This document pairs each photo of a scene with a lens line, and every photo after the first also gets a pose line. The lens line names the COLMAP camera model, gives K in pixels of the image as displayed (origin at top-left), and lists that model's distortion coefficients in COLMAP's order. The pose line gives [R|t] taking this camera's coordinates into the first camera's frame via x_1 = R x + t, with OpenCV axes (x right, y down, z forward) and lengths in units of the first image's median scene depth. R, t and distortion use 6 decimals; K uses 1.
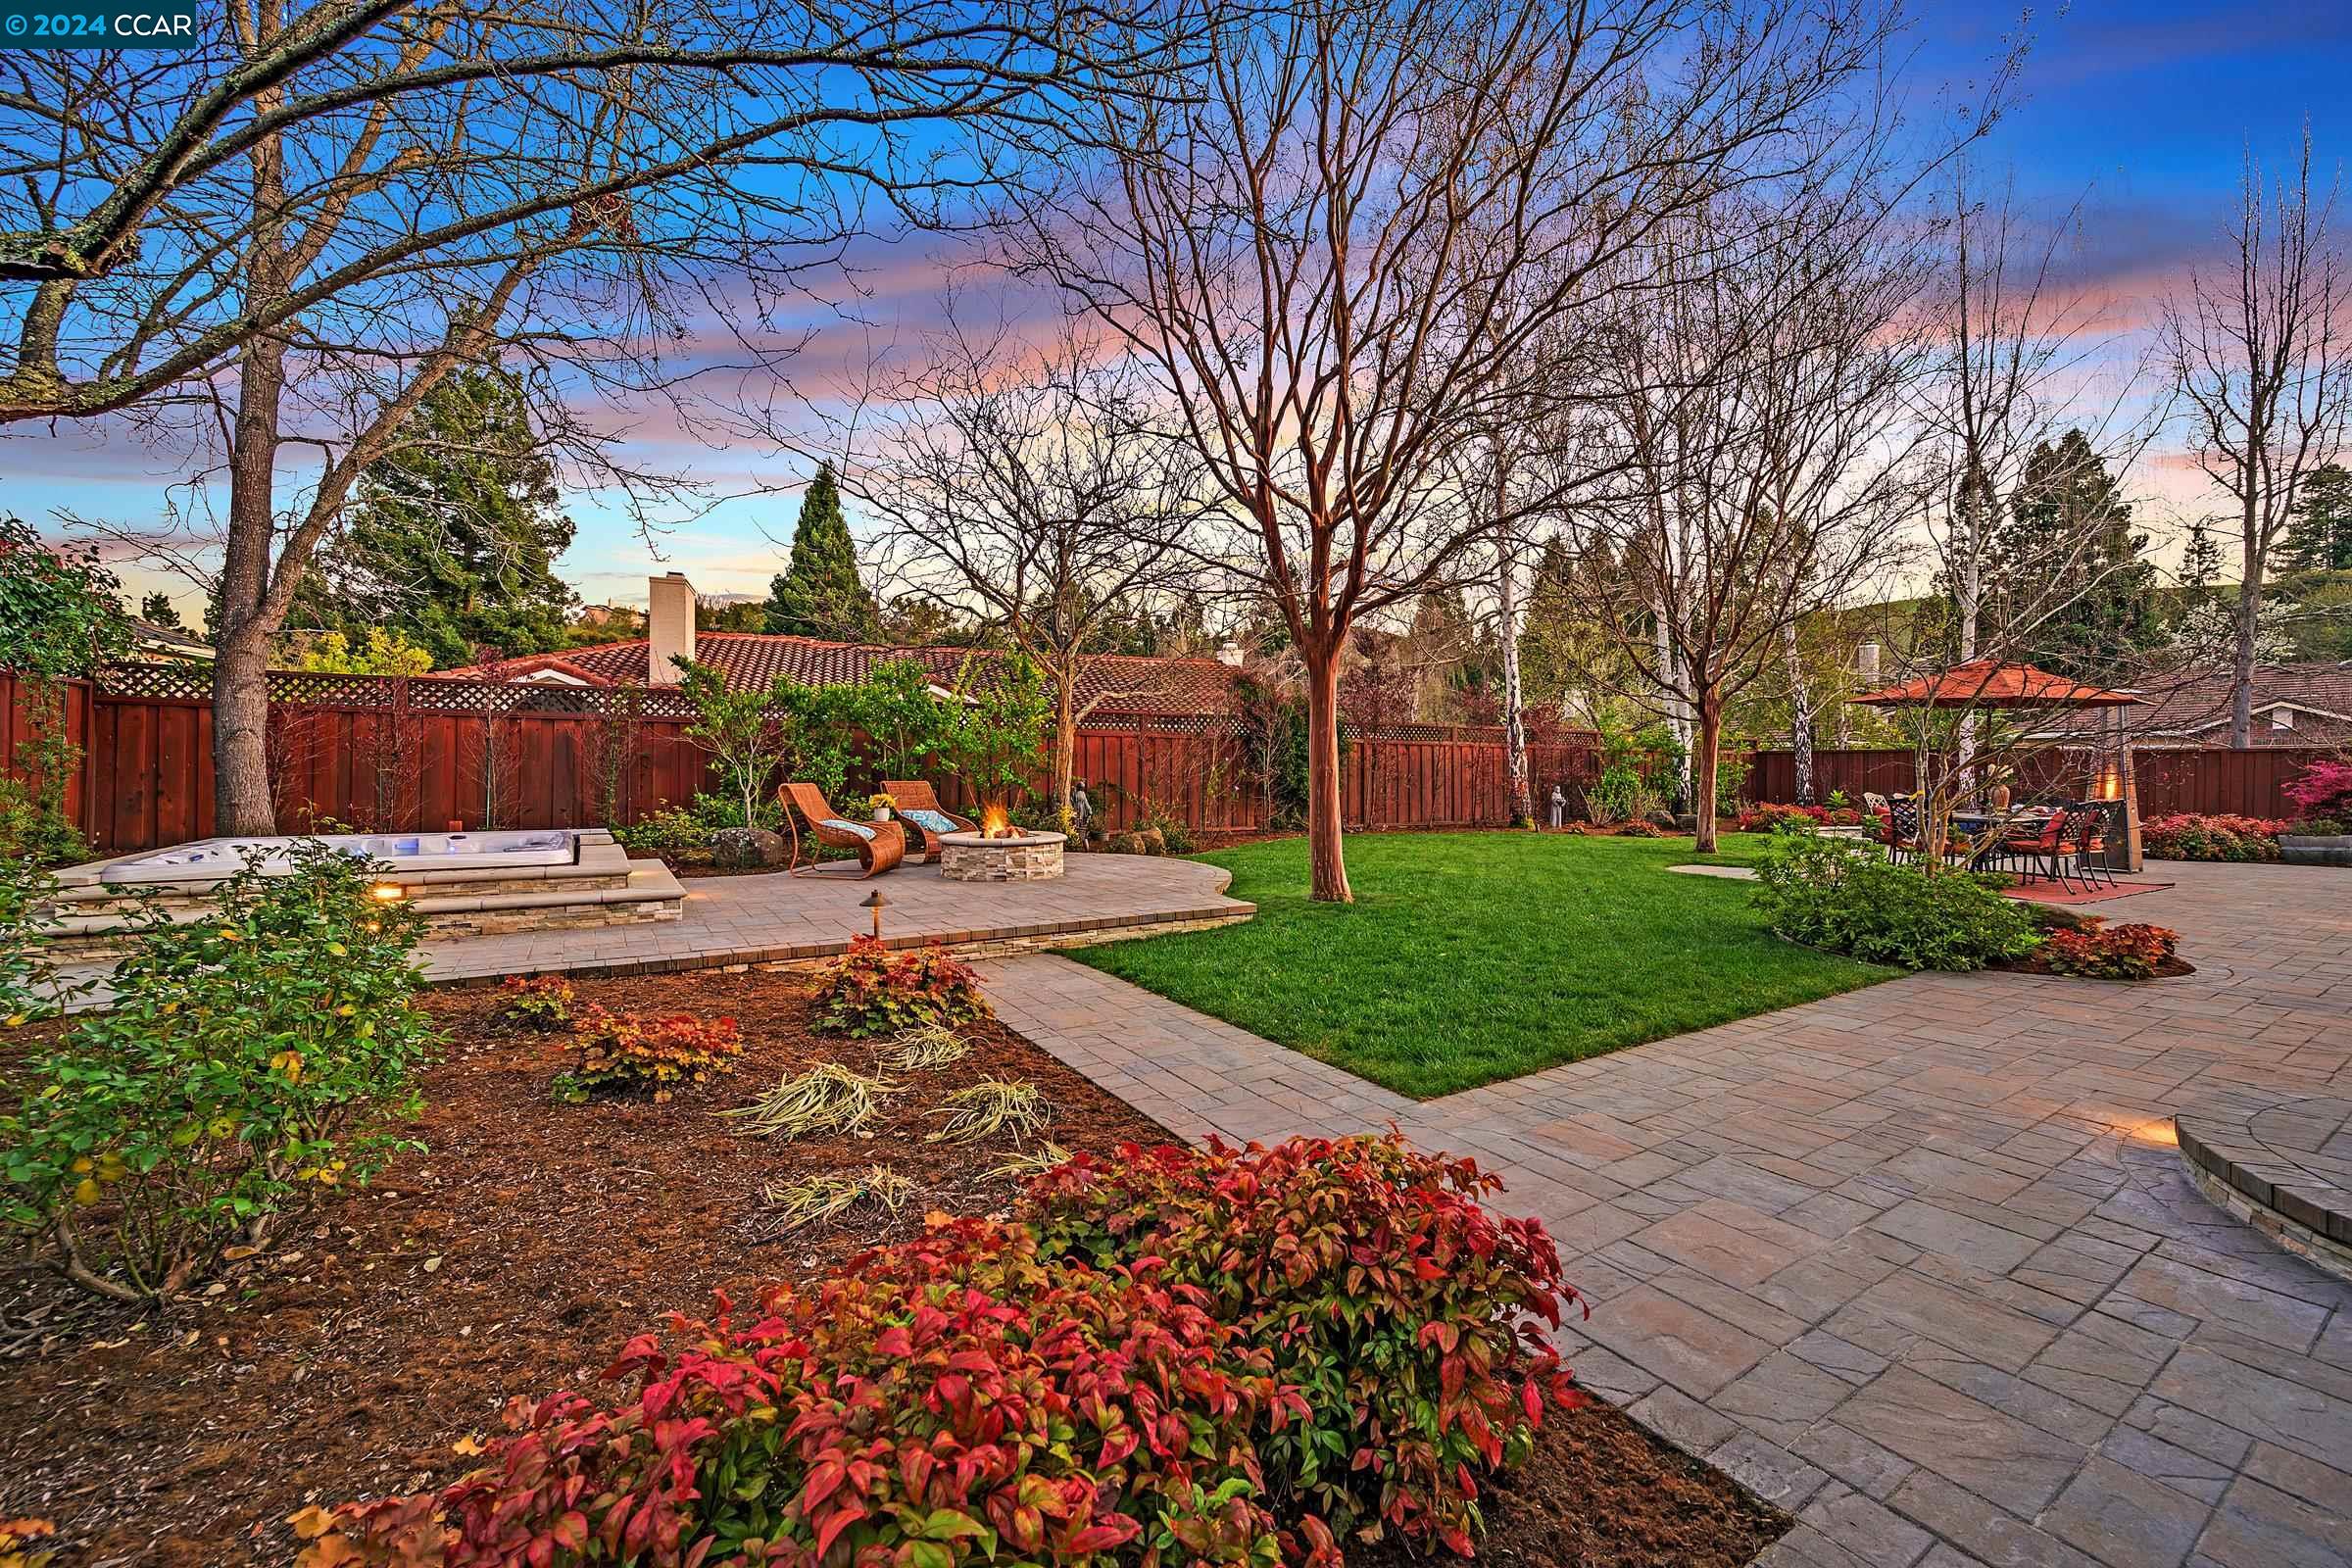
lens RADIAL K [[941.0, 0, 1182.9], [0, 941.0, 781.1], [0, 0, 1]] dist [-0.002350, -0.000257]
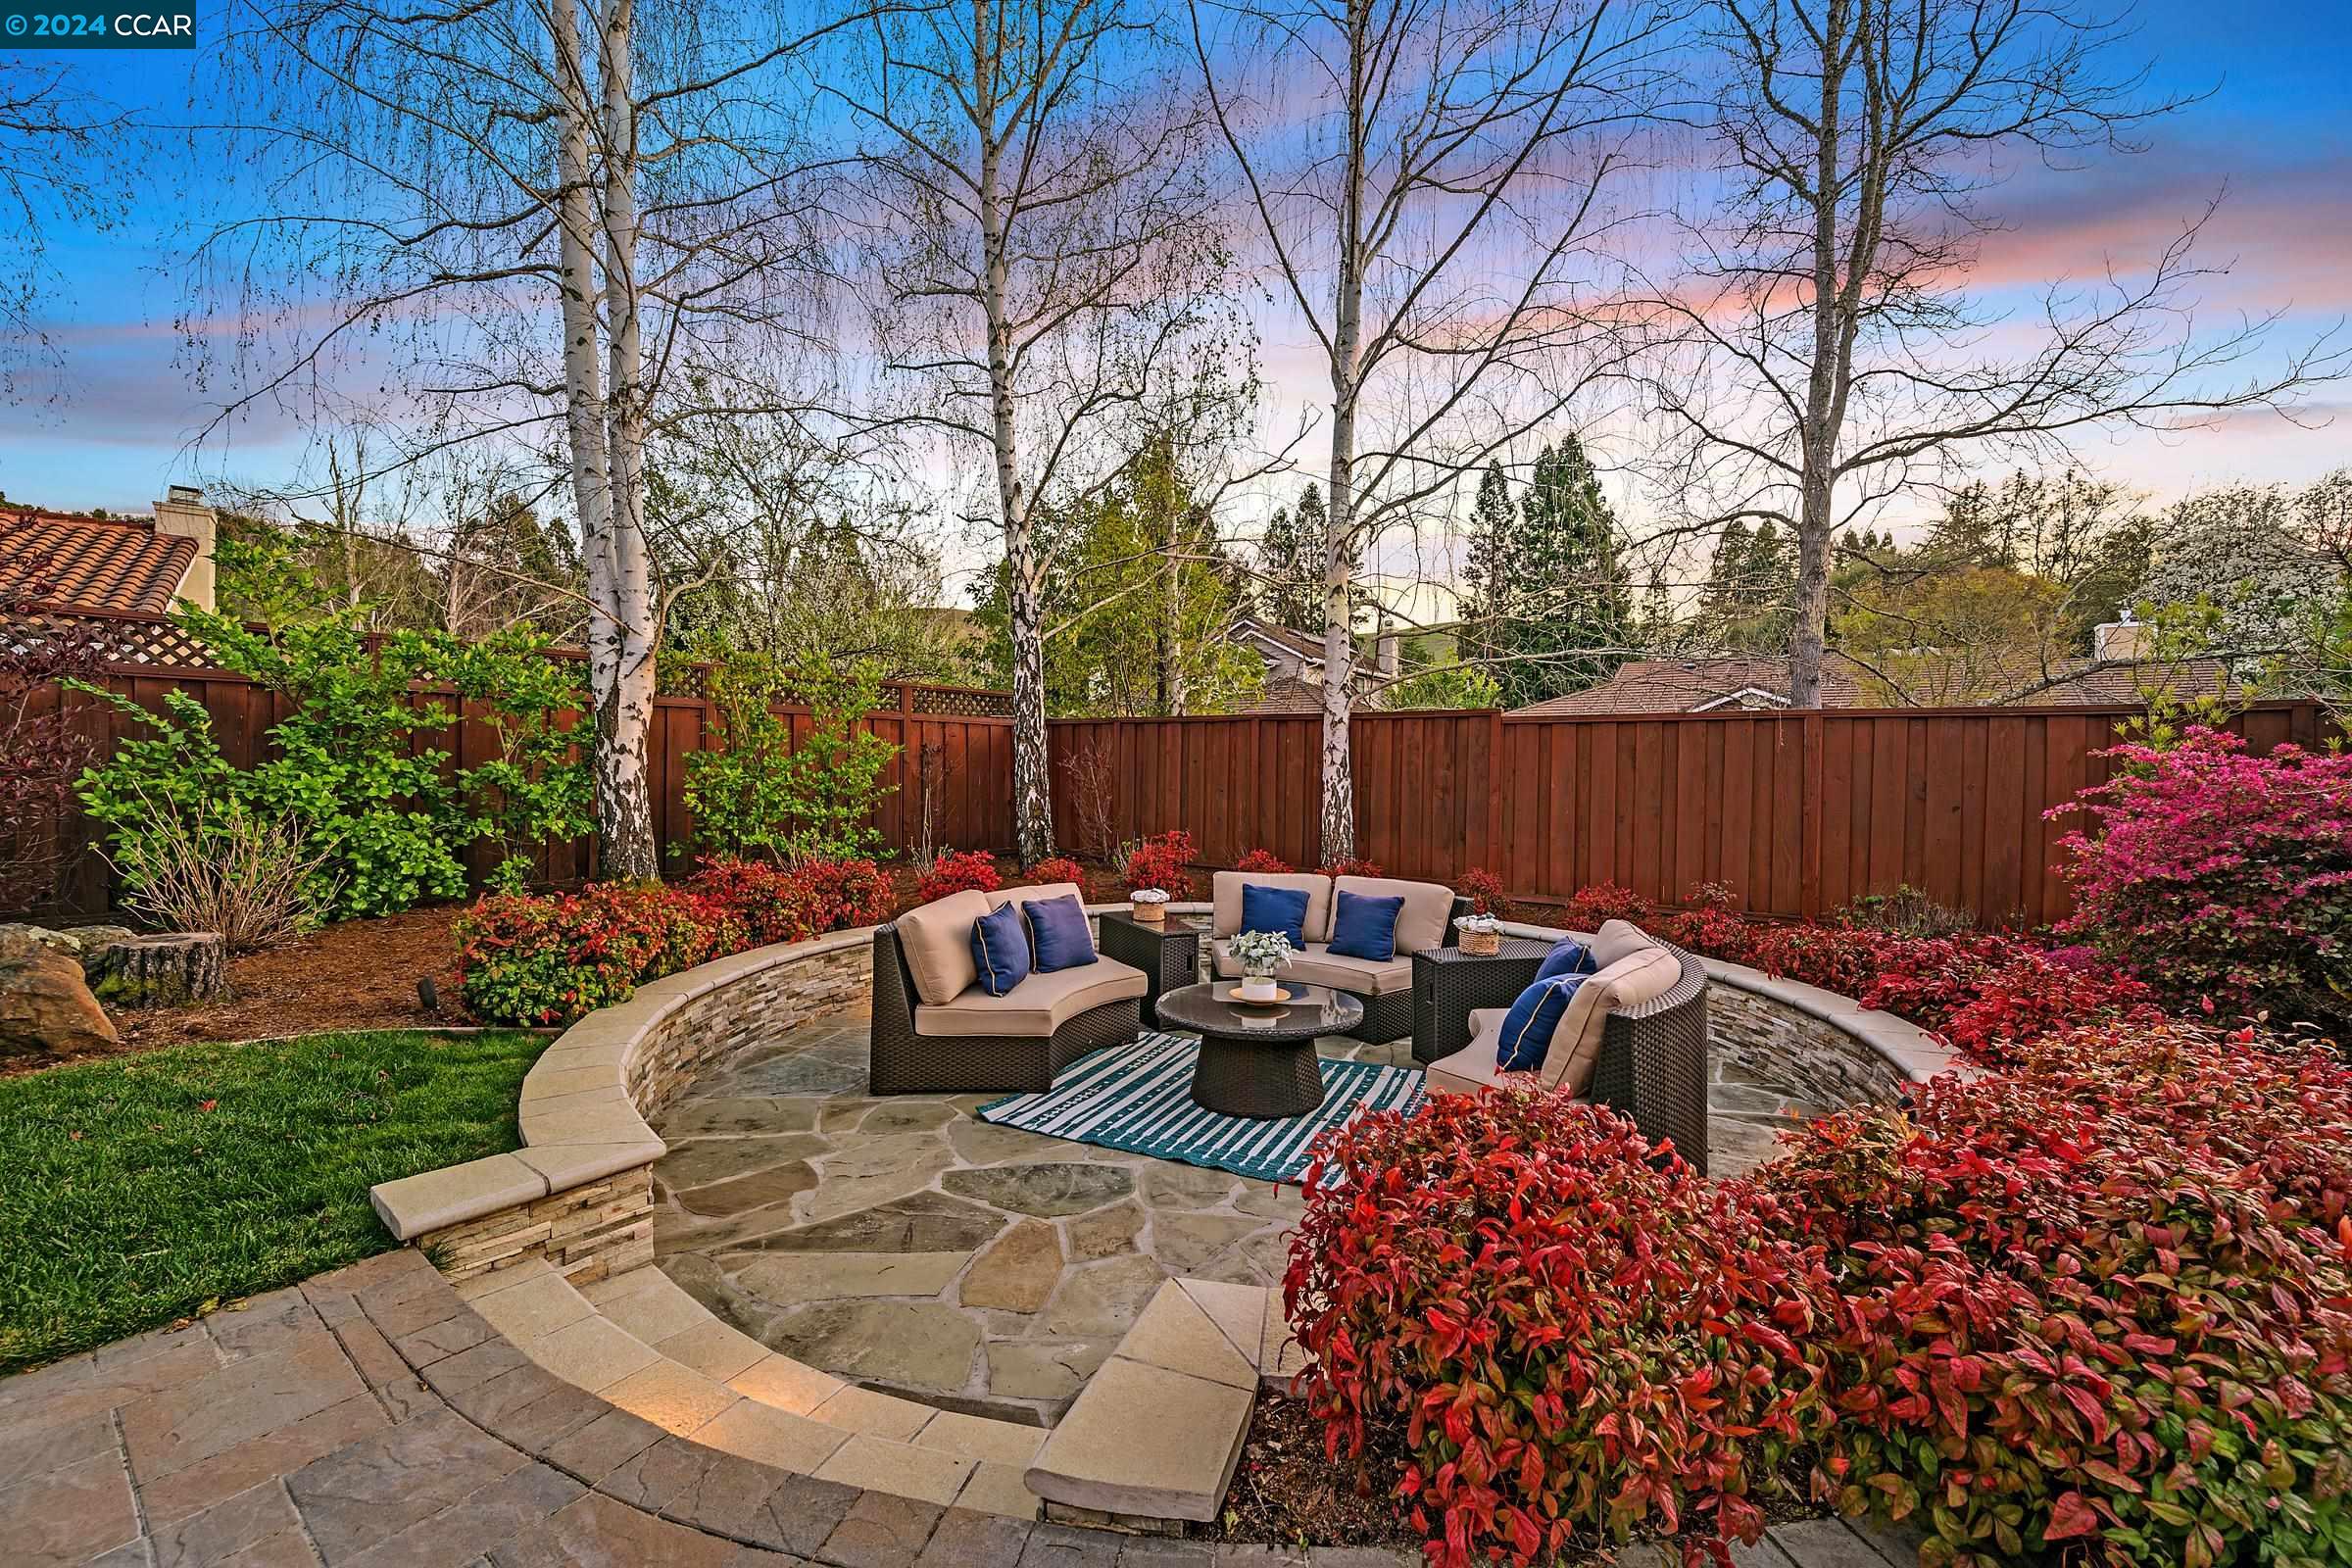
lens RADIAL K [[941.0, 0, 1182.9], [0, 941.0, 781.1], [0, 0, 1]] dist [-0.002350, -0.000257]
pose [[0.933795, 0.003092, 0.357796, 0.177498], [-0.006798, 0.999935, 0.009101, -0.001713], [-0.357744, -0.010931, 0.933756, 0.178967]]
